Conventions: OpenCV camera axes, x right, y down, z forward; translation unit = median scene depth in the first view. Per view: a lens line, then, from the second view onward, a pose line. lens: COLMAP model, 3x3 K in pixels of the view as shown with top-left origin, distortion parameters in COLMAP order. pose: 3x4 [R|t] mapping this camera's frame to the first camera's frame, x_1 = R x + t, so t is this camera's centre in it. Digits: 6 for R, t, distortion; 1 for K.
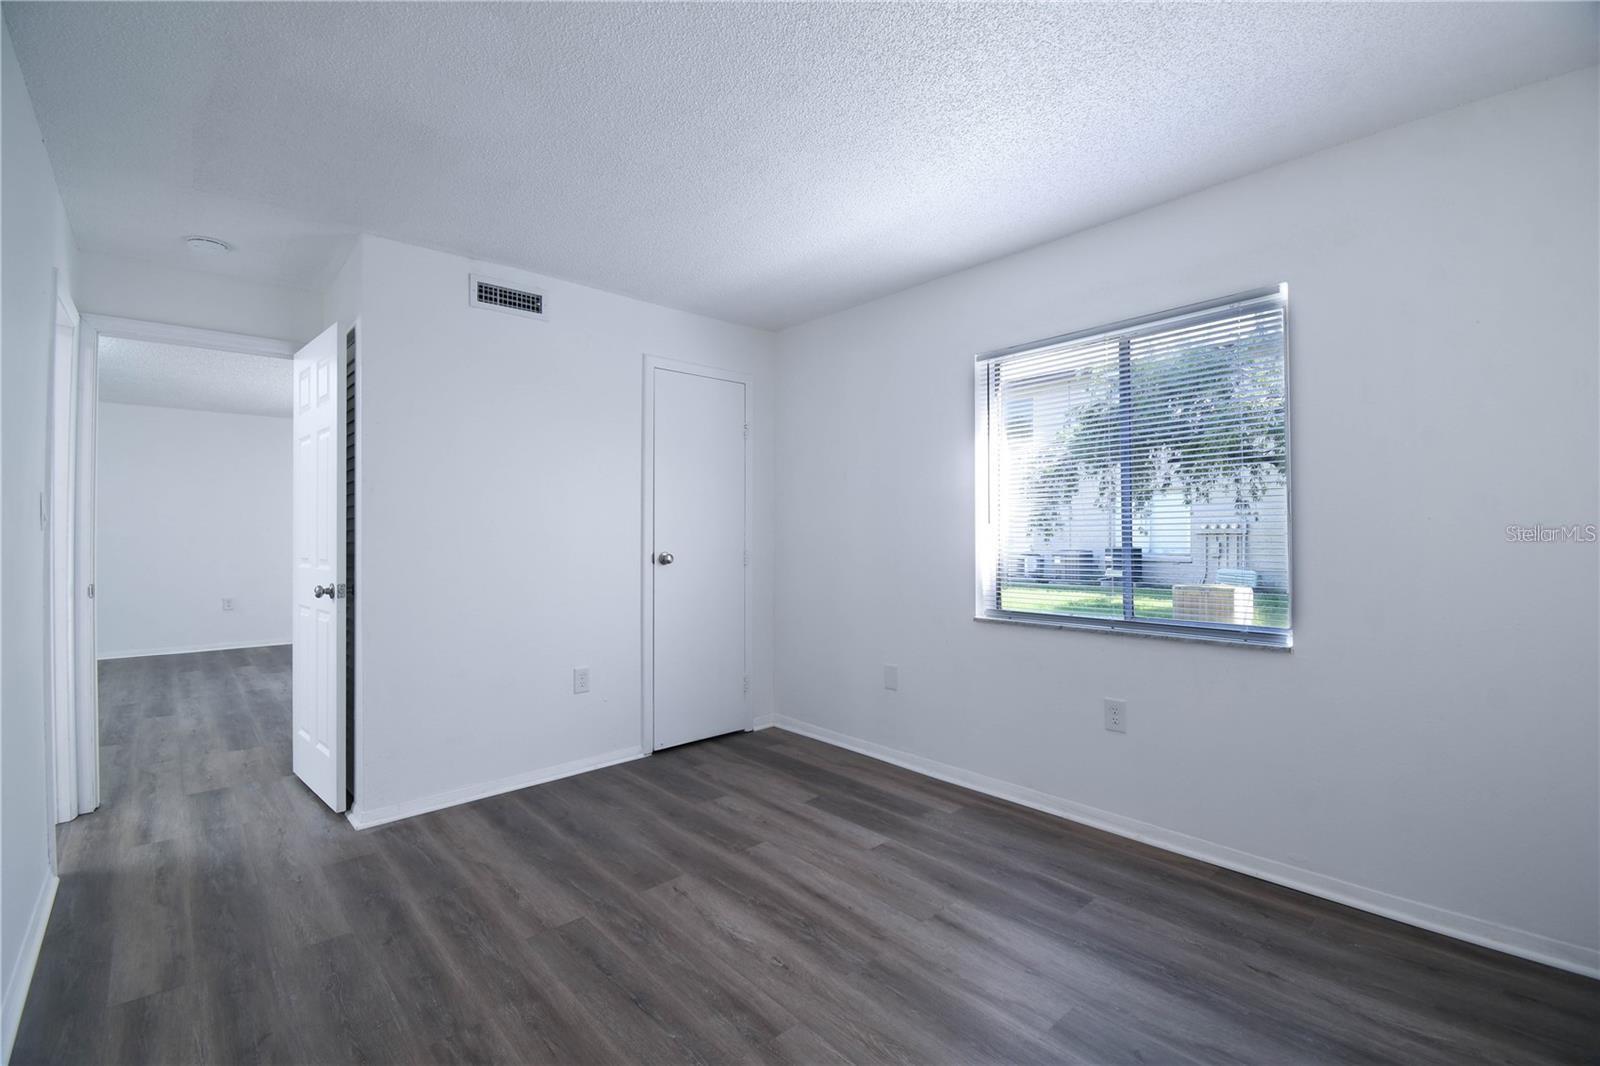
lens RADIAL K [[687.5, 0, 745.7], [0, 687.5, 520.1], [0, 0, 1]] dist [-0.009930, -0.006211]
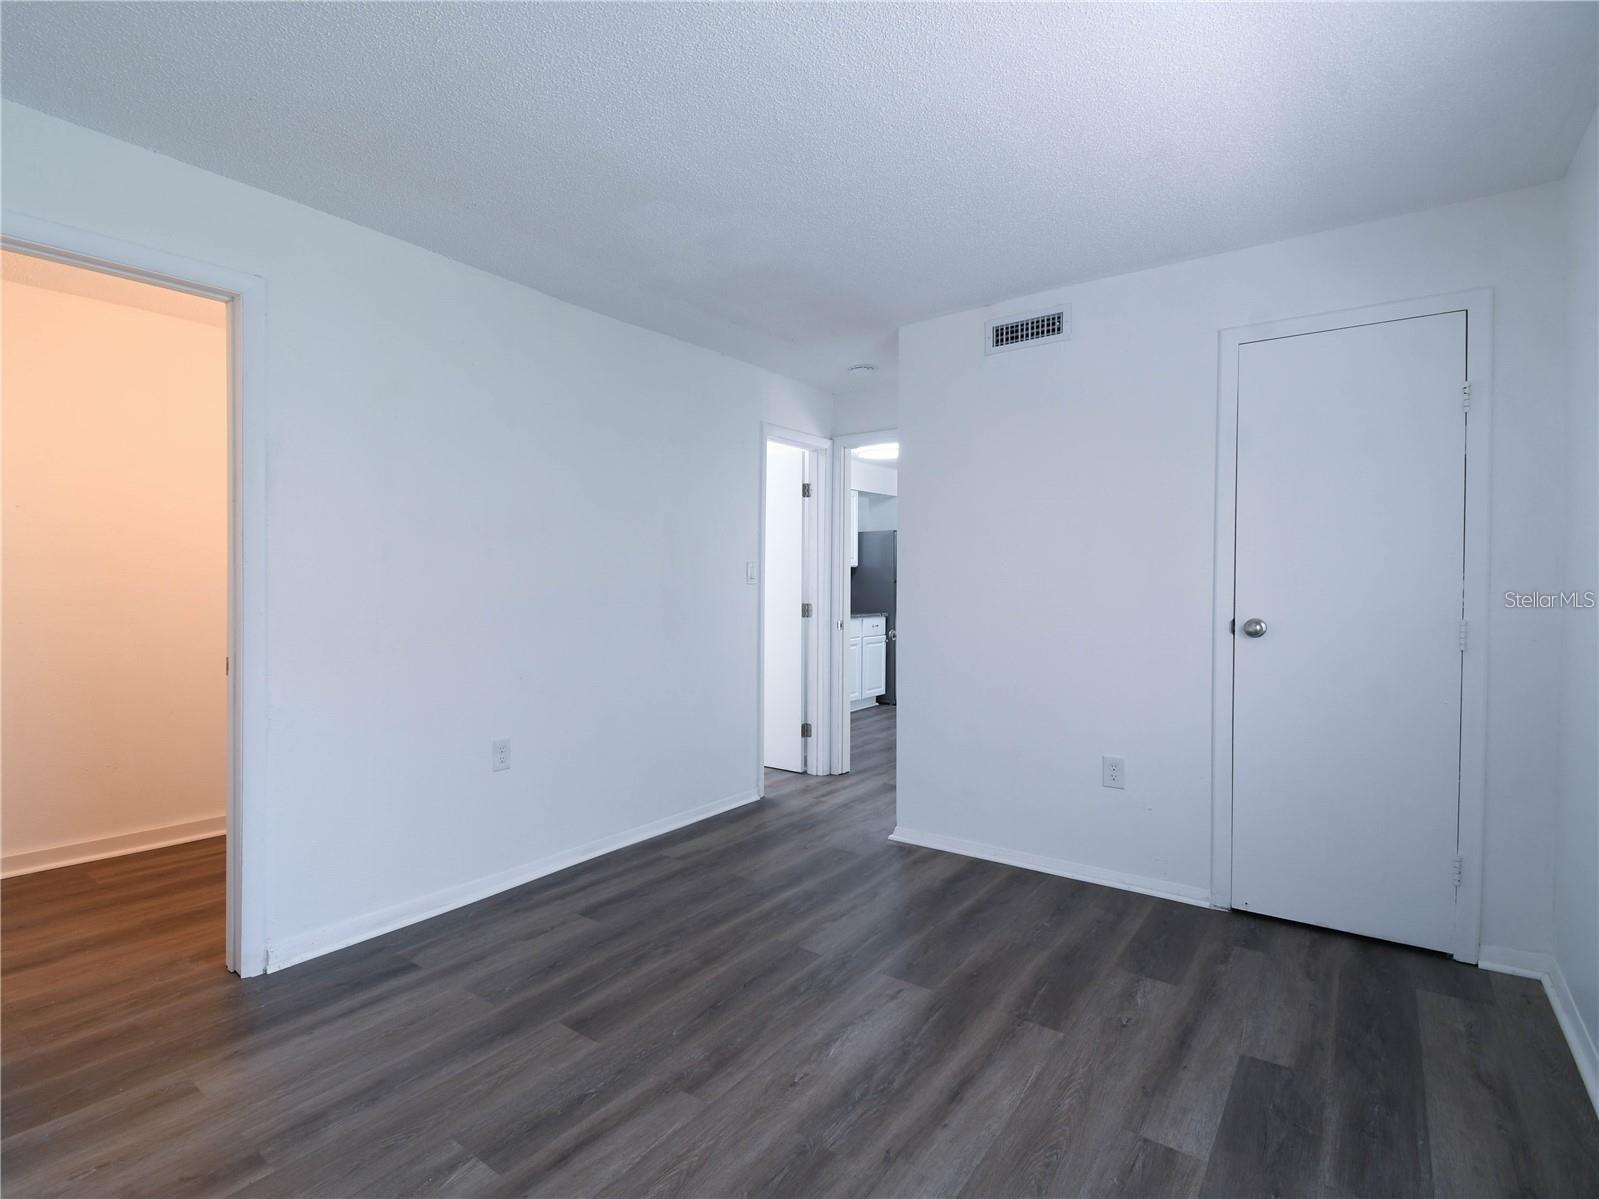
lens RADIAL K [[783.4, 0, 783.9], [0, 783.4, 581.4], [0, 0, 1]] dist [-0.003705, -0.005125]
pose [[0.232937, 0.002424, -0.972489, 0.747925], [0.012297, 0.999910, 0.005438, 0.000357], [0.972414, -0.013225, 0.232886, 0.551903]]
